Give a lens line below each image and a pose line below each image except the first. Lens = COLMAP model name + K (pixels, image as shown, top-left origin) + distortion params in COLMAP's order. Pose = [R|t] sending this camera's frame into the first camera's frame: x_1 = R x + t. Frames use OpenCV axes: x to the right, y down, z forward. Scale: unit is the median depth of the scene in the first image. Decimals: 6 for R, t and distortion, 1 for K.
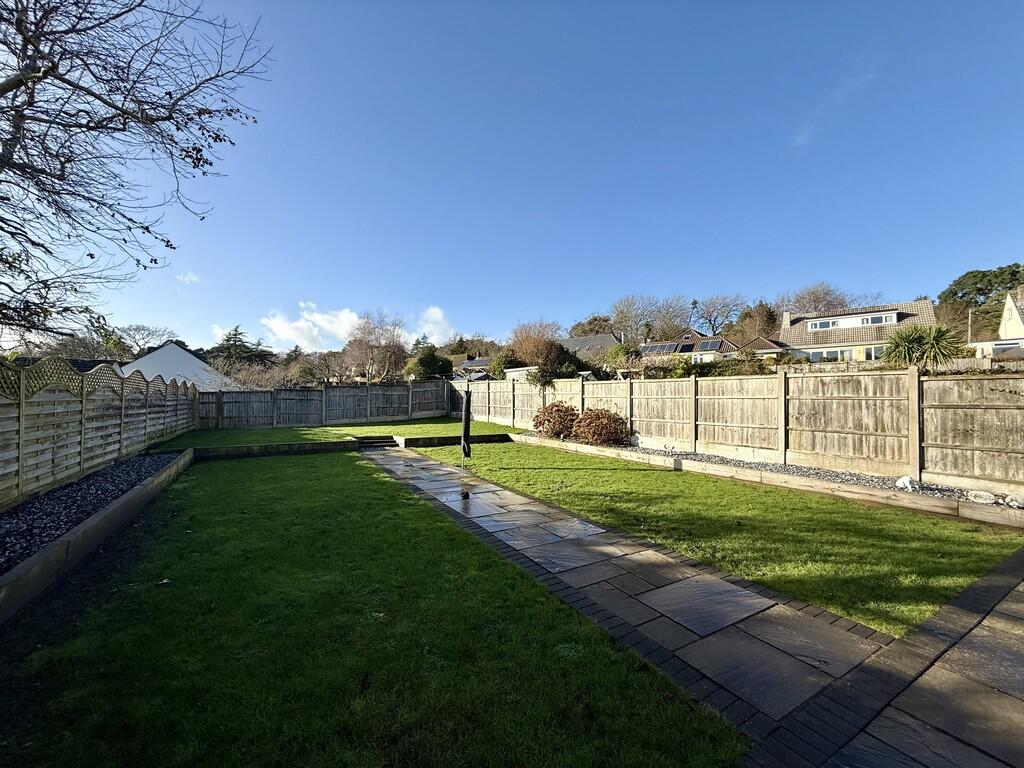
lens RADIAL K [[408.8, 0, 508.2], [0, 408.8, 388.8], [0, 0, 1]] dist [-0.002207, 0.000415]
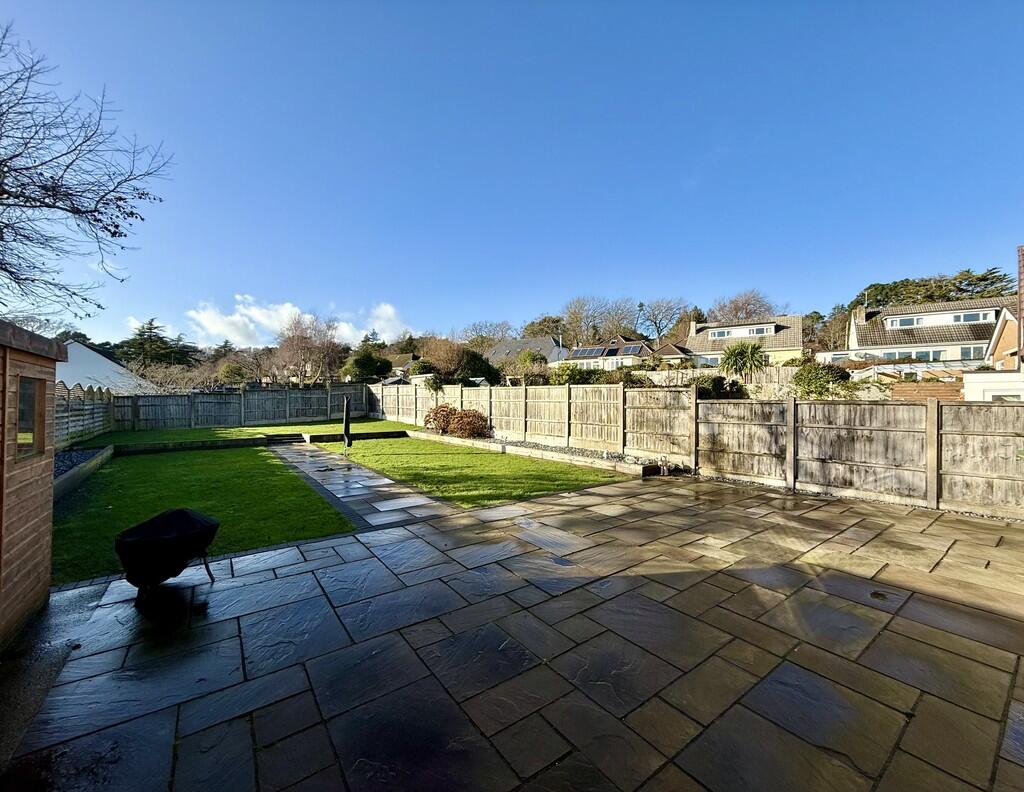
lens RADIAL K [[419.2, 0, 522.6], [0, 419.2, 401.6], [0, 0, 1]] dist [0.000569, -0.000873]
pose [[0.990957, -0.004723, 0.134096, 0.176500], [0.000419, 0.999484, 0.032107, -0.014455], [-0.134179, -0.031760, 0.990448, -0.260451]]
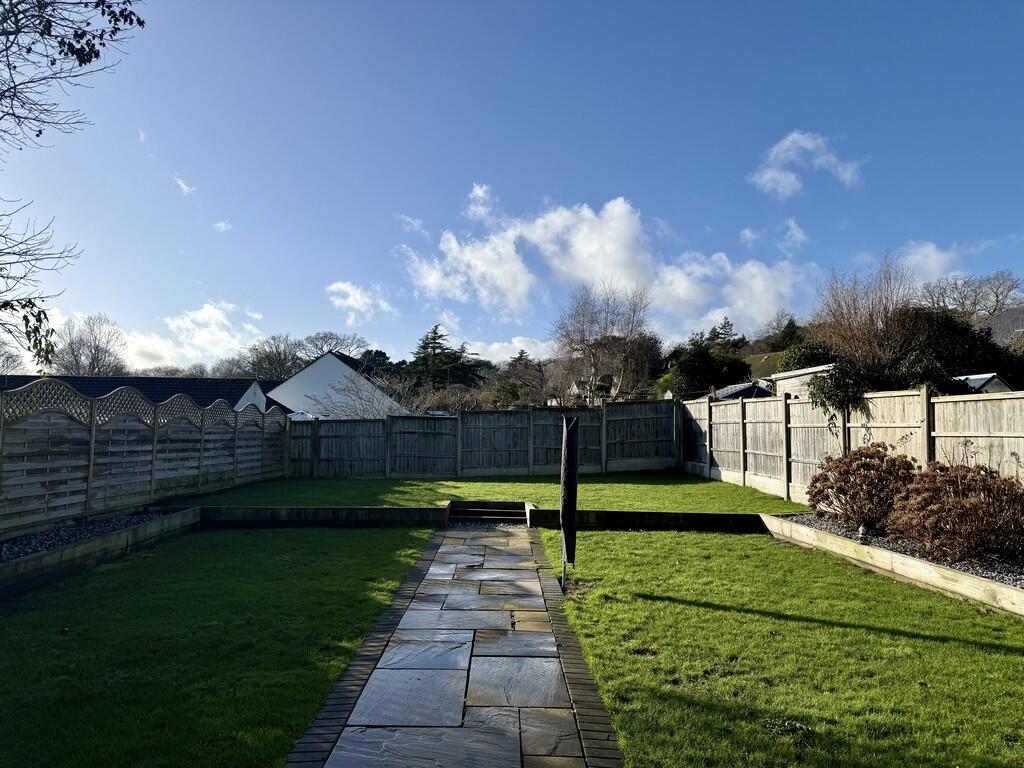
lens RADIAL K [[715.1, 0, 503.2], [0, 715.1, 382.3], [0, 0, 1]] dist [0.048100, -0.077794]
pose [[0.872899, -0.024294, -0.487296, 0.146891], [0.000196, 0.998777, -0.049443, 0.002983], [0.487901, 0.043063, 0.871836, 0.156493]]
